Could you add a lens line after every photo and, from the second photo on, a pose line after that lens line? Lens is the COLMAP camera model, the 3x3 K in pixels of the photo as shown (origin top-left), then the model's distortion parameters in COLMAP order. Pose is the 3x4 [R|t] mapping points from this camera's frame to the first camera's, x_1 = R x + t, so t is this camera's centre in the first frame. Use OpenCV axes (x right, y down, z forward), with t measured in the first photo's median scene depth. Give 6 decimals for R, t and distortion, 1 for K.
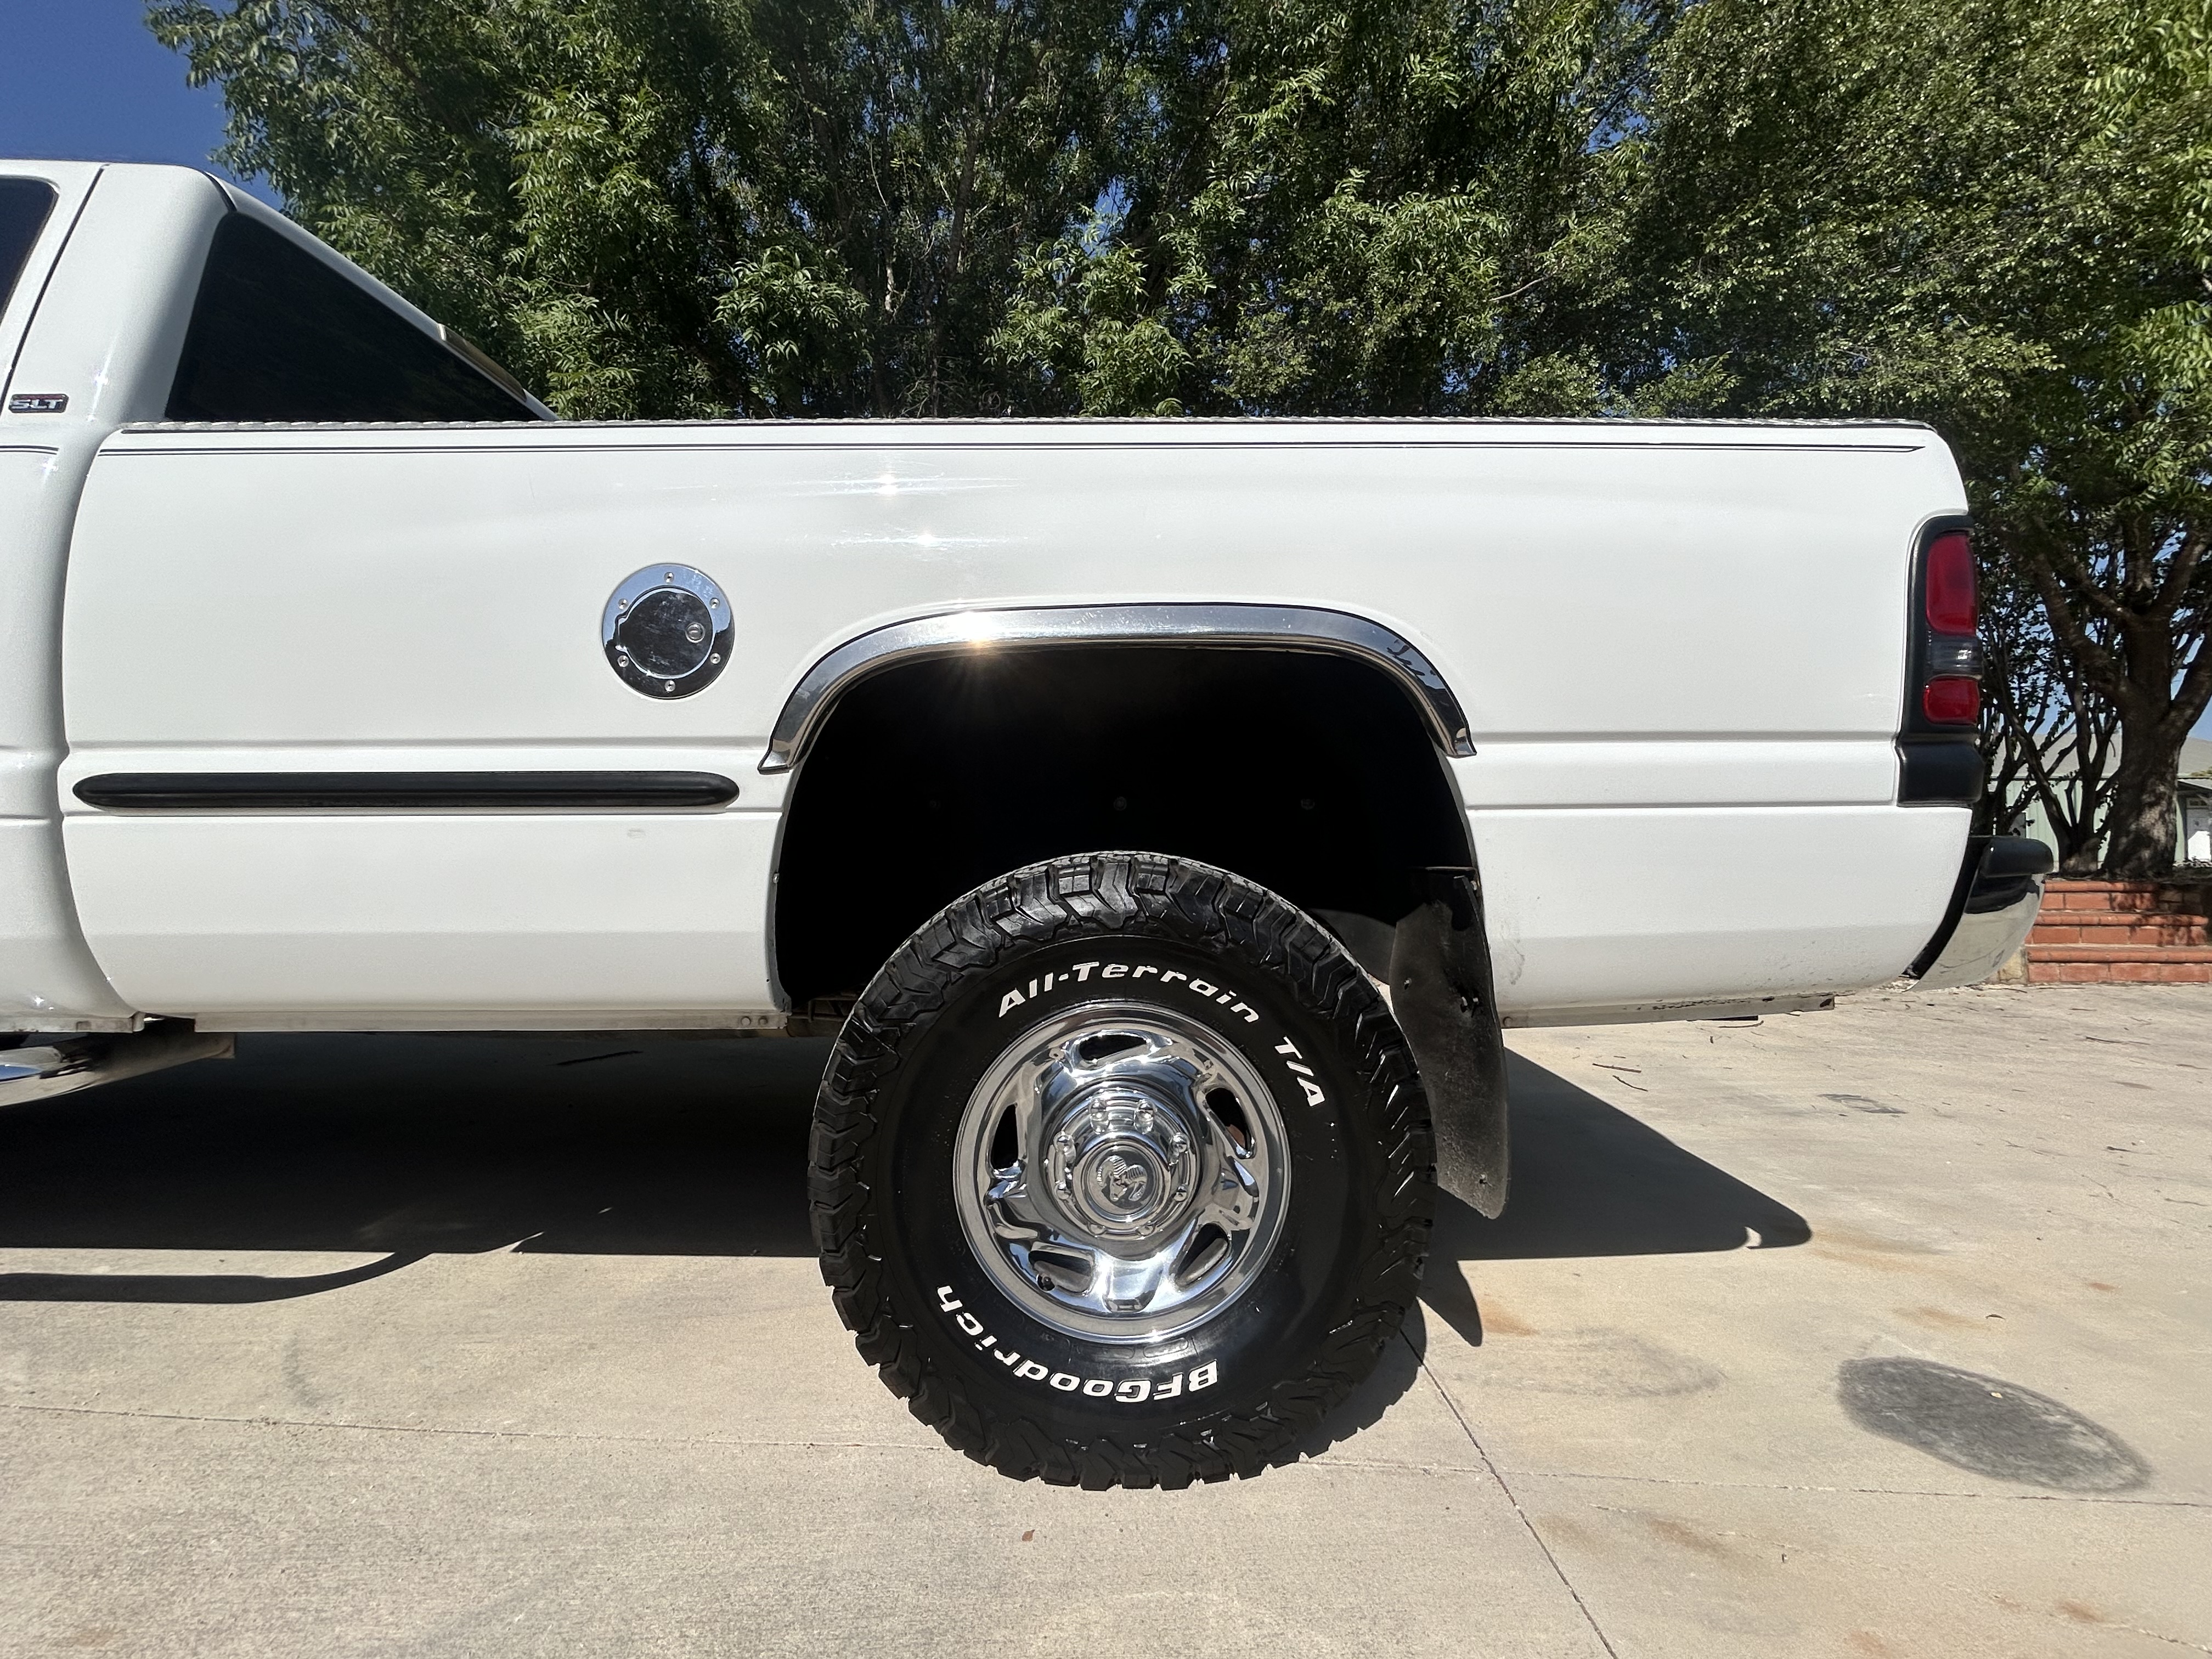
lens RADIAL K [[999.6, 0, 1106.9], [0, 999.6, 824.4], [0, 0, 1]] dist [-0.003117, 0.002949]
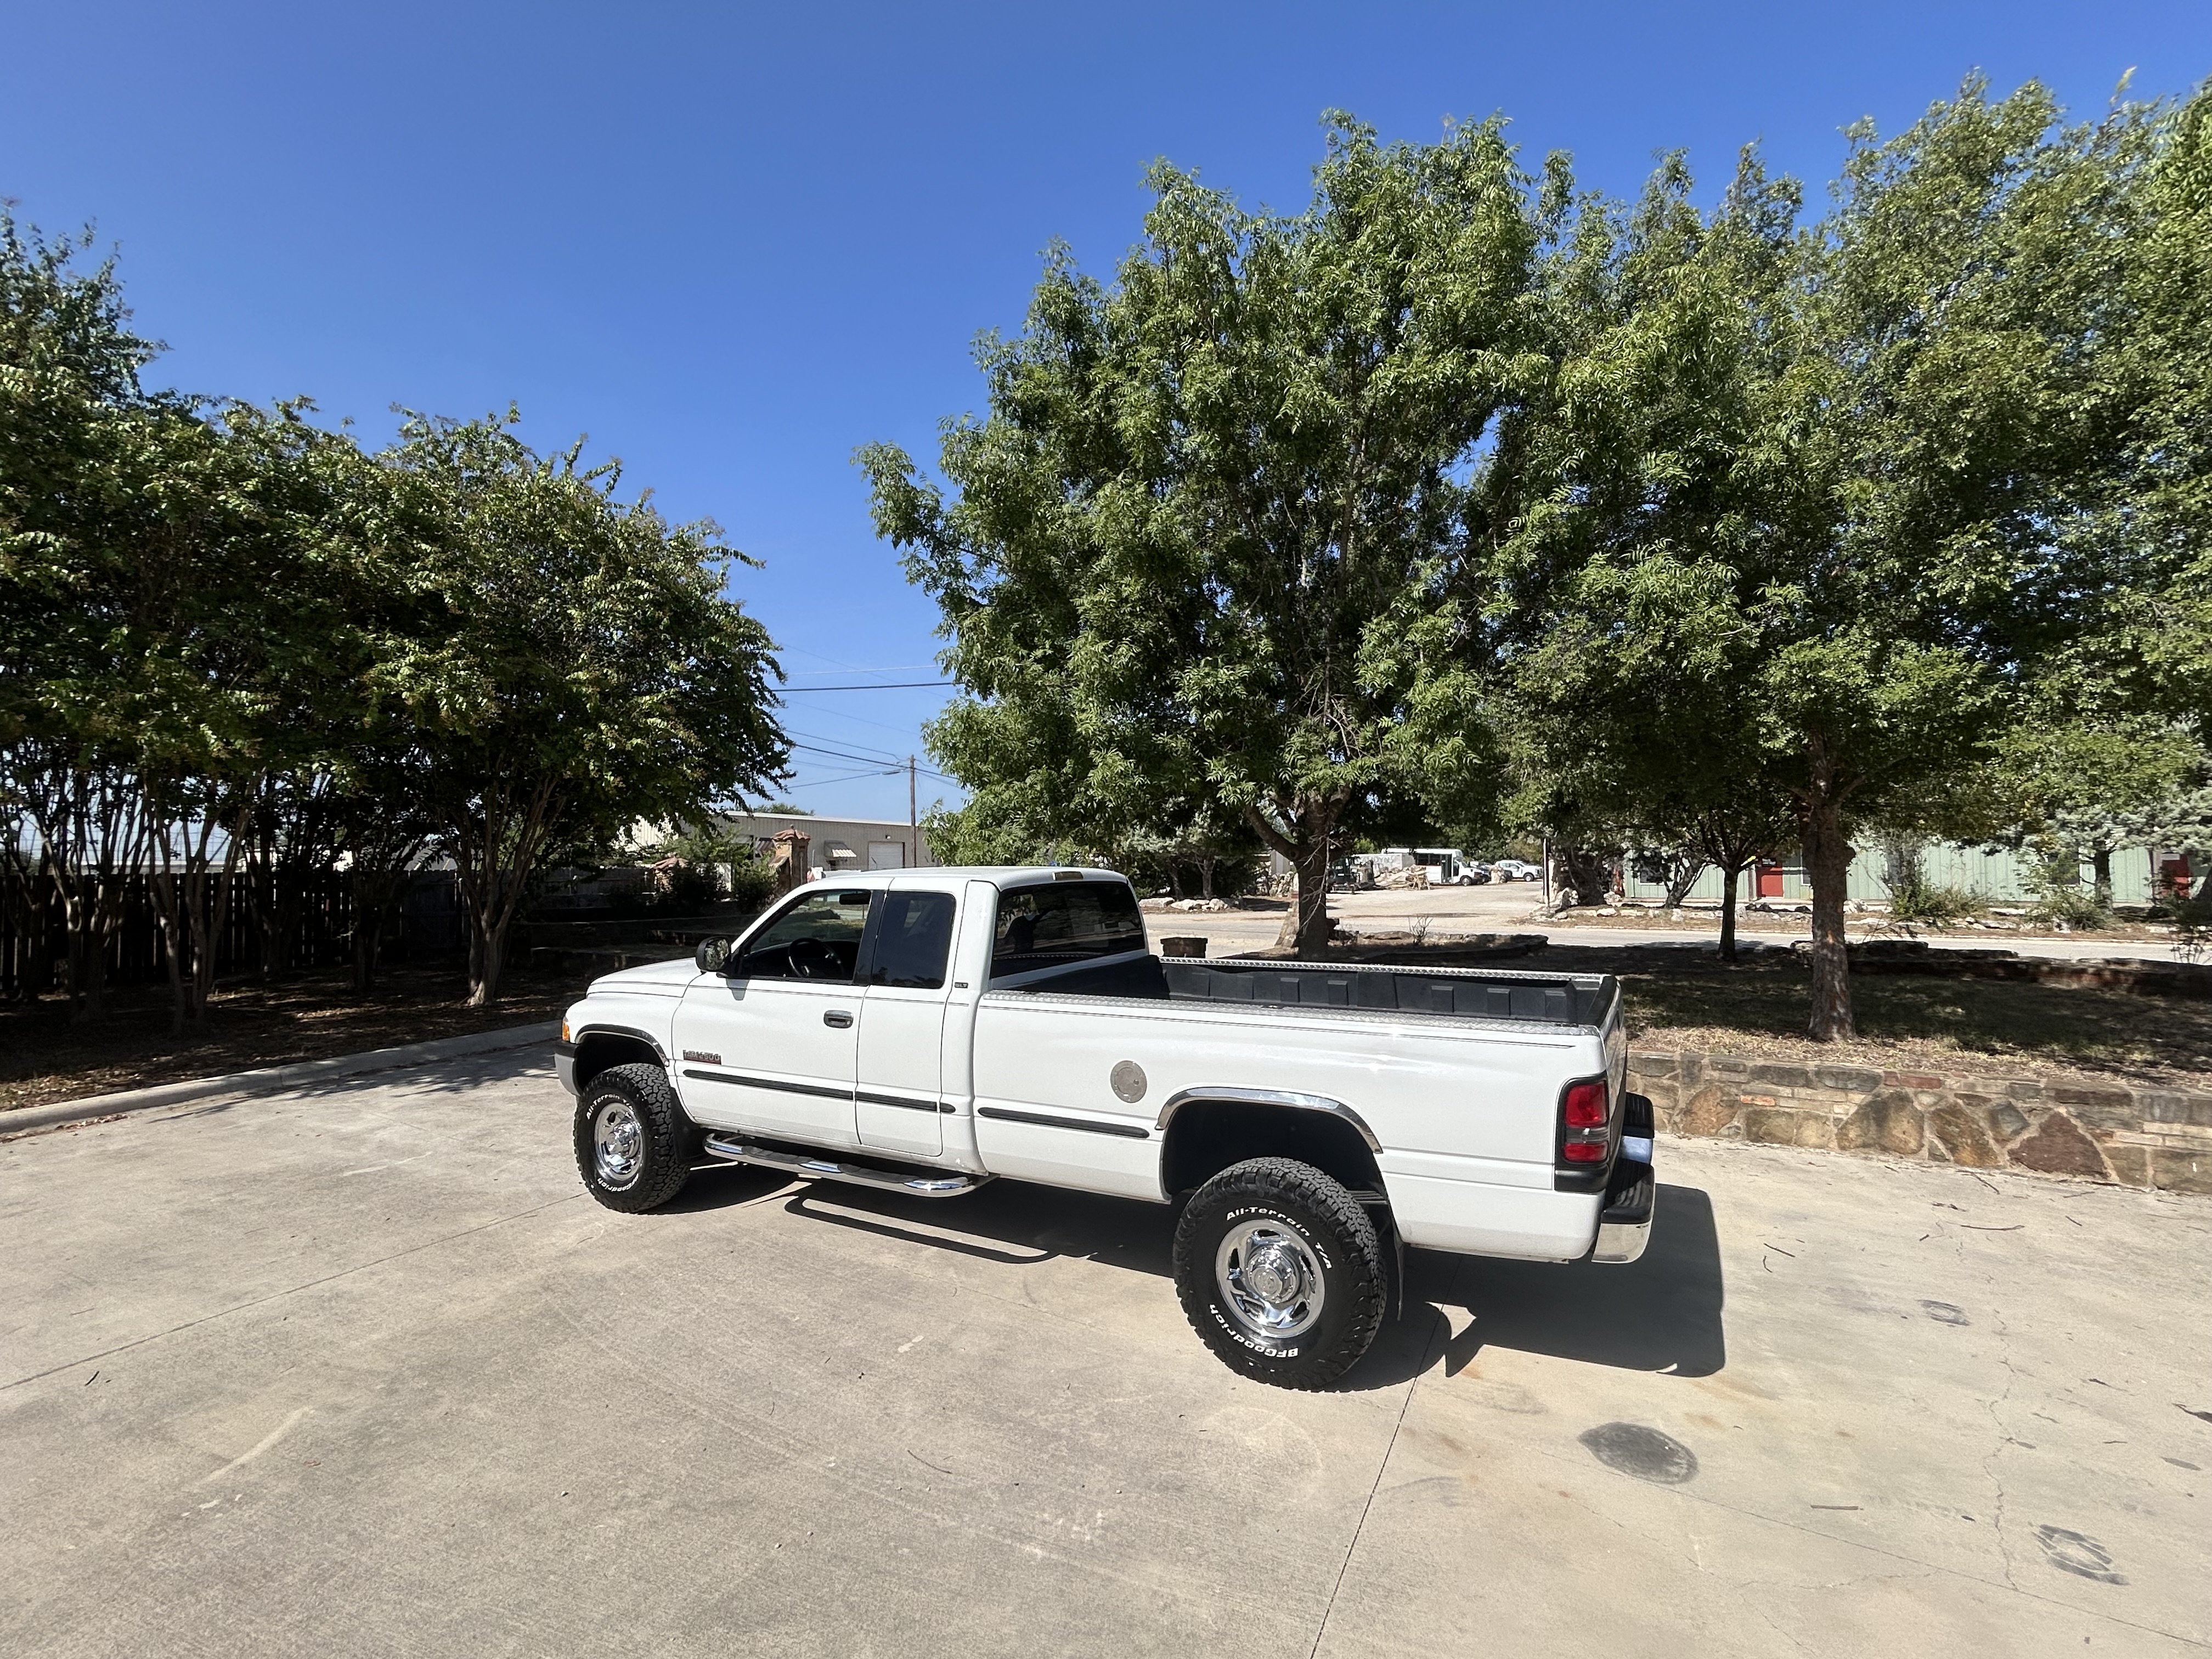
lens RADIAL K [[999.6, 0, 1109.5], [0, 999.6, 828.7], [0, 0, 1]] dist [-0.003117, 0.002949]
pose [[0.882702, -0.023474, -0.469346, 0.525602], [0.018950, 0.999717, -0.014360, -0.491098], [0.469551, 0.003781, 0.882897, -0.952362]]
